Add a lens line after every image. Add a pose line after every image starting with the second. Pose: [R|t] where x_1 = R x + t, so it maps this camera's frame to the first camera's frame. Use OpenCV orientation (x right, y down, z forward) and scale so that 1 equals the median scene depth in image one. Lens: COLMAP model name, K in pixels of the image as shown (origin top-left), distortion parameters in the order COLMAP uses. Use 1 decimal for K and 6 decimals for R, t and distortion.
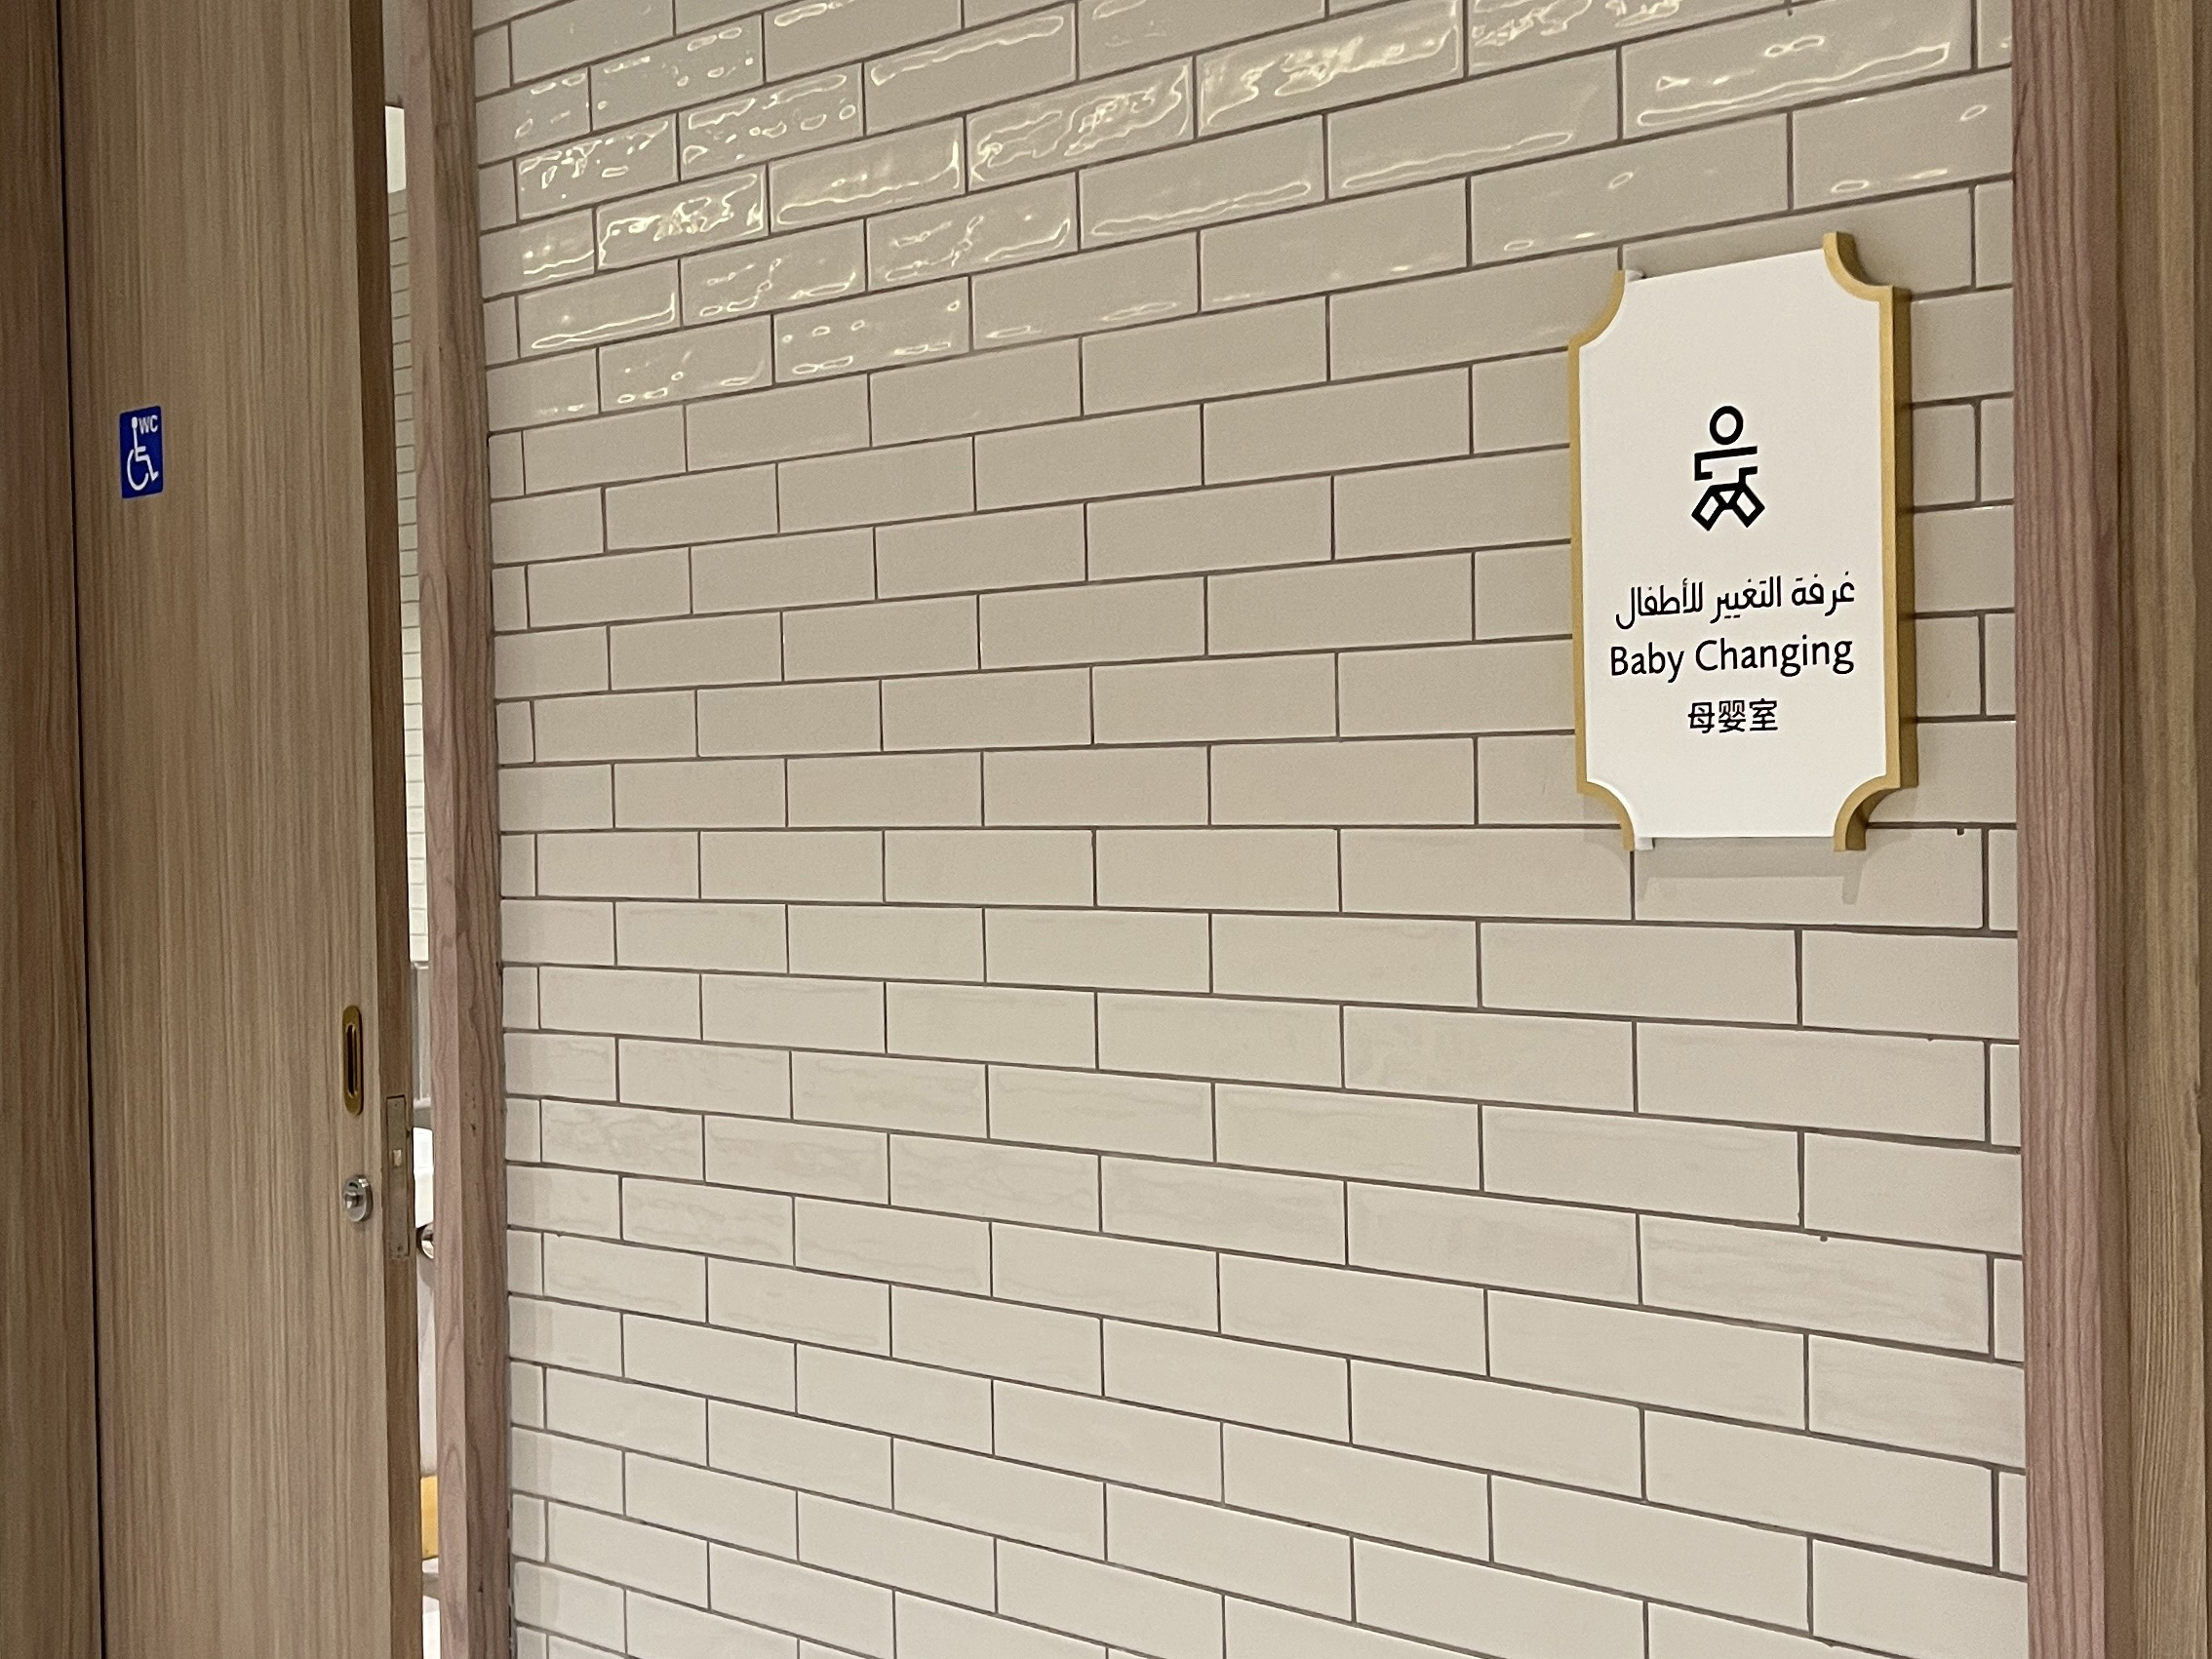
lens RADIAL K [[2950.9, 0, 1105.9], [0, 2950.9, 819.4], [0, 0, 1]] dist [0.165868, -0.410025]
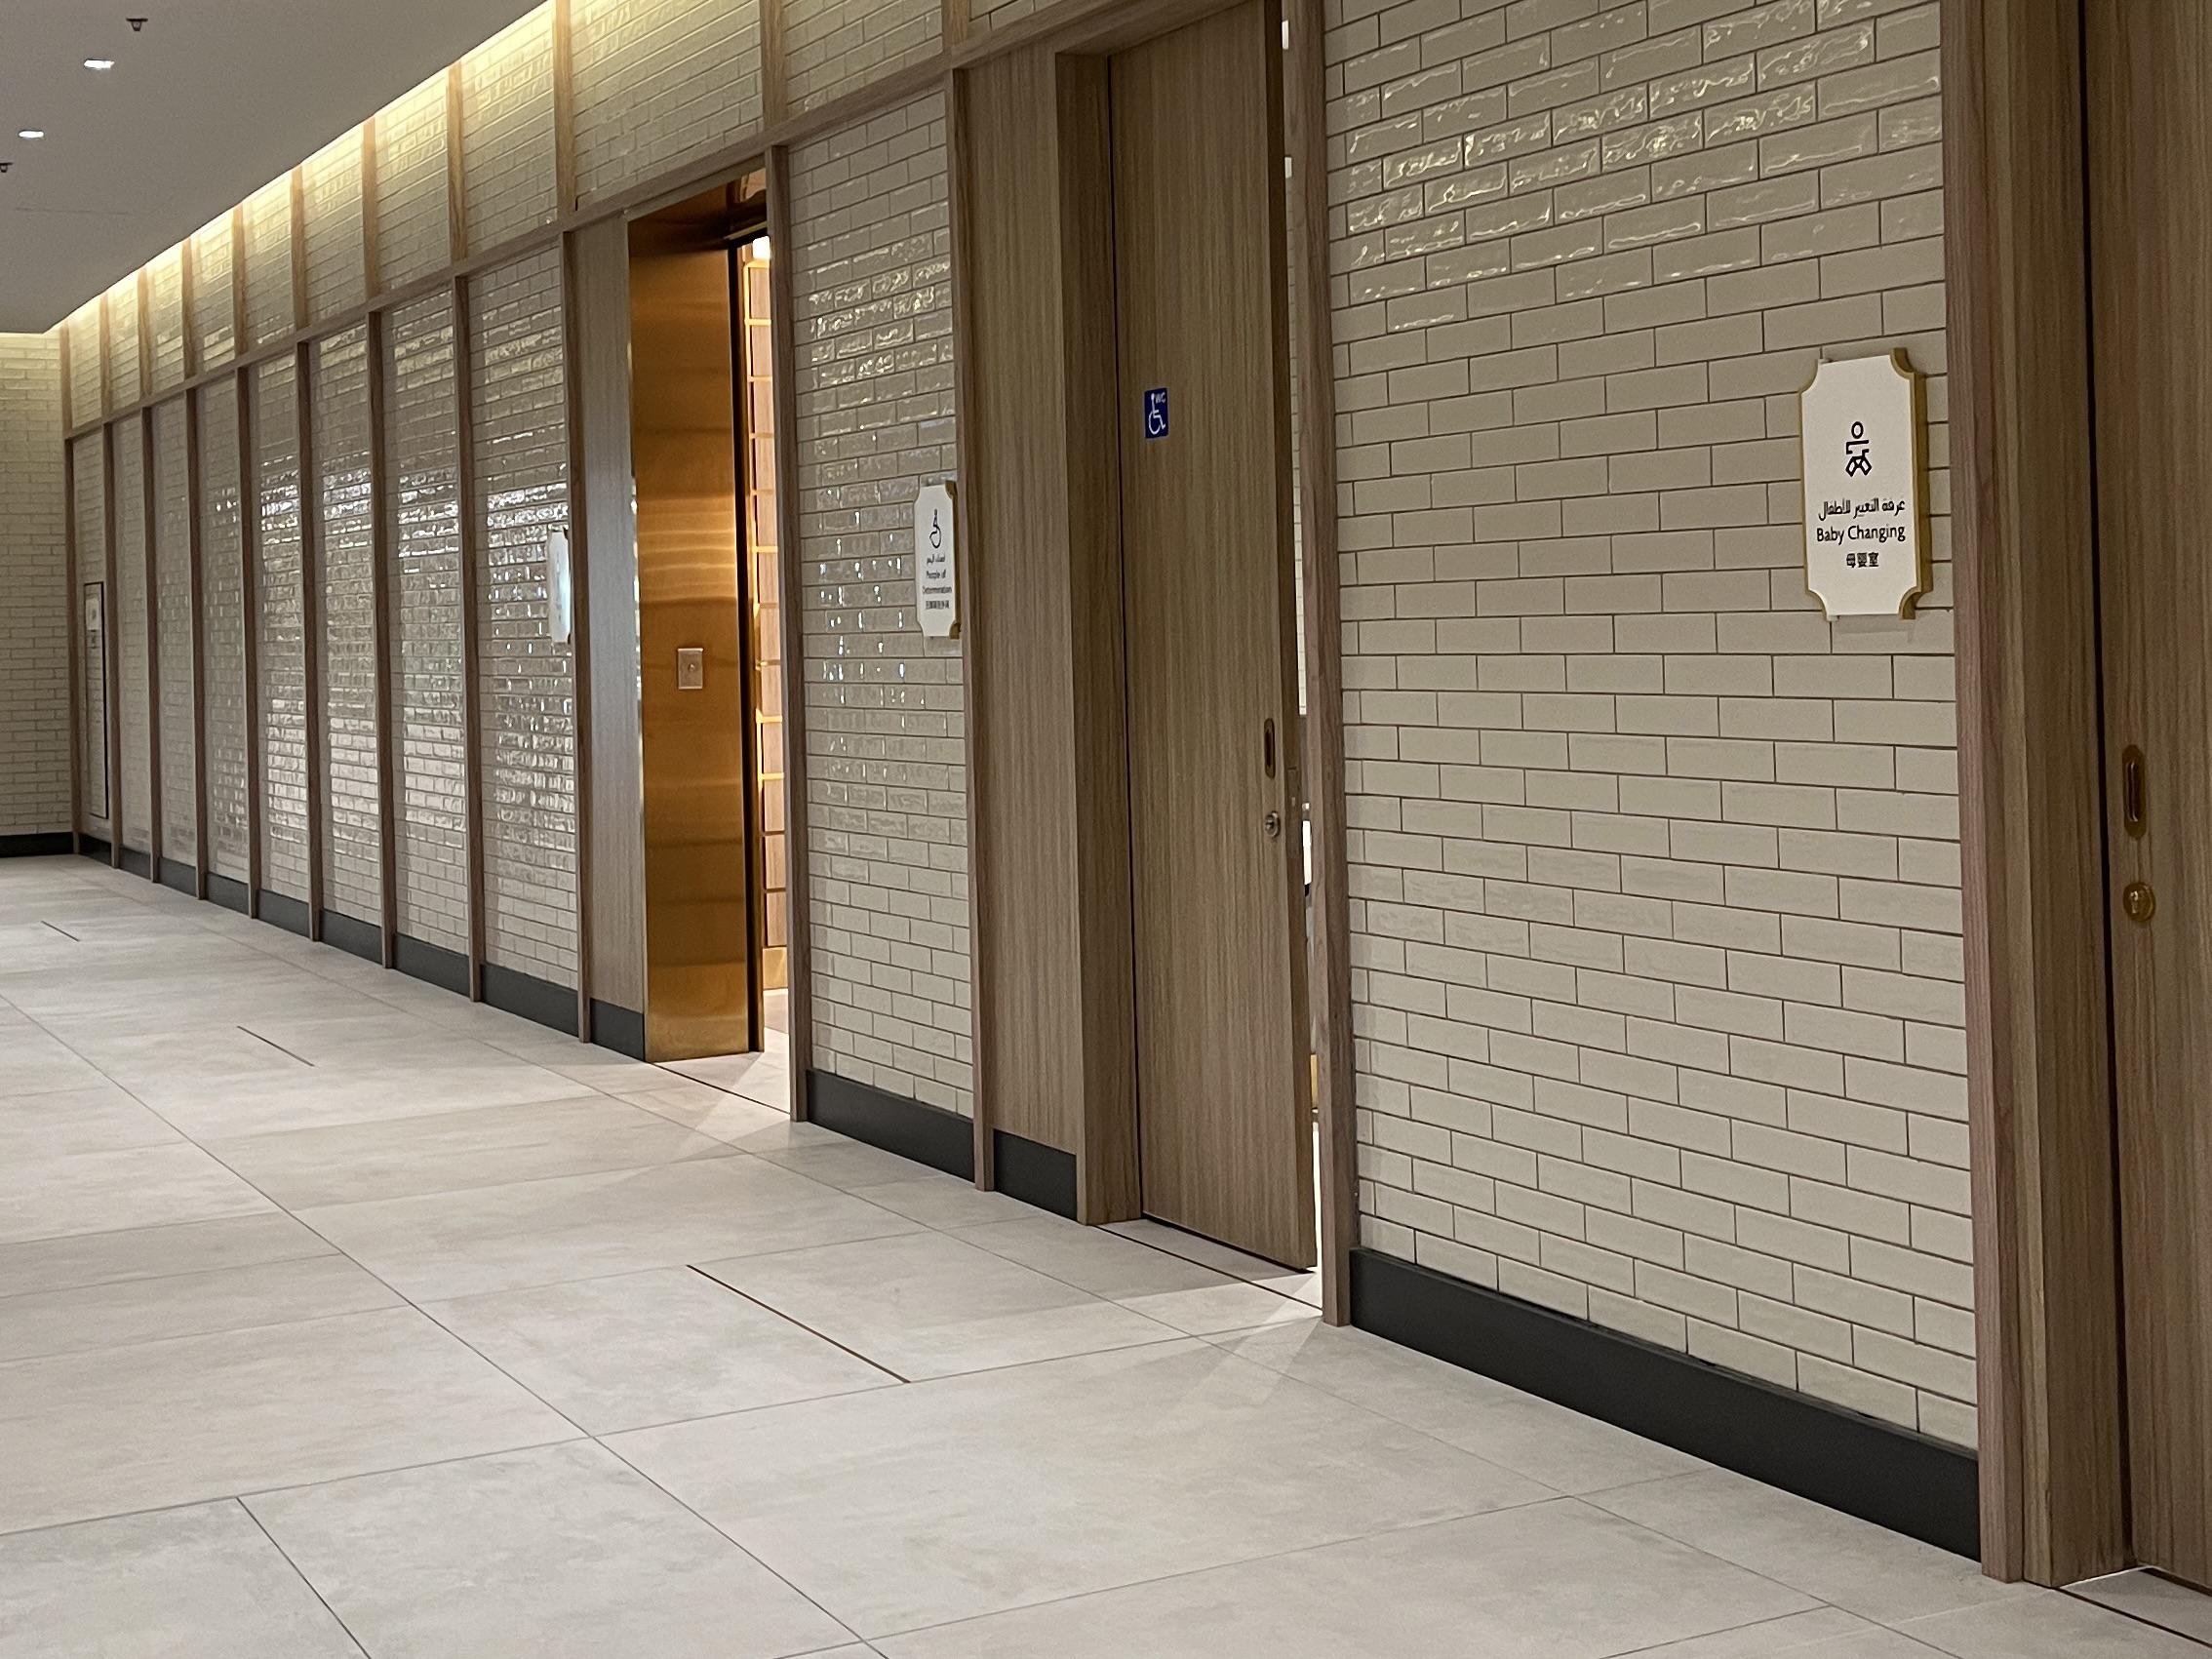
lens RADIAL K [[2950.9, 0, 1105.9], [0, 2950.9, 819.4], [0, 0, 1]] dist [0.165868, -0.410025]
pose [[0.953238, 0.011877, -0.301986, 0.229121], [0.008247, 0.997833, 0.065276, 0.005993], [0.302107, -0.064714, 0.951075, -0.869217]]
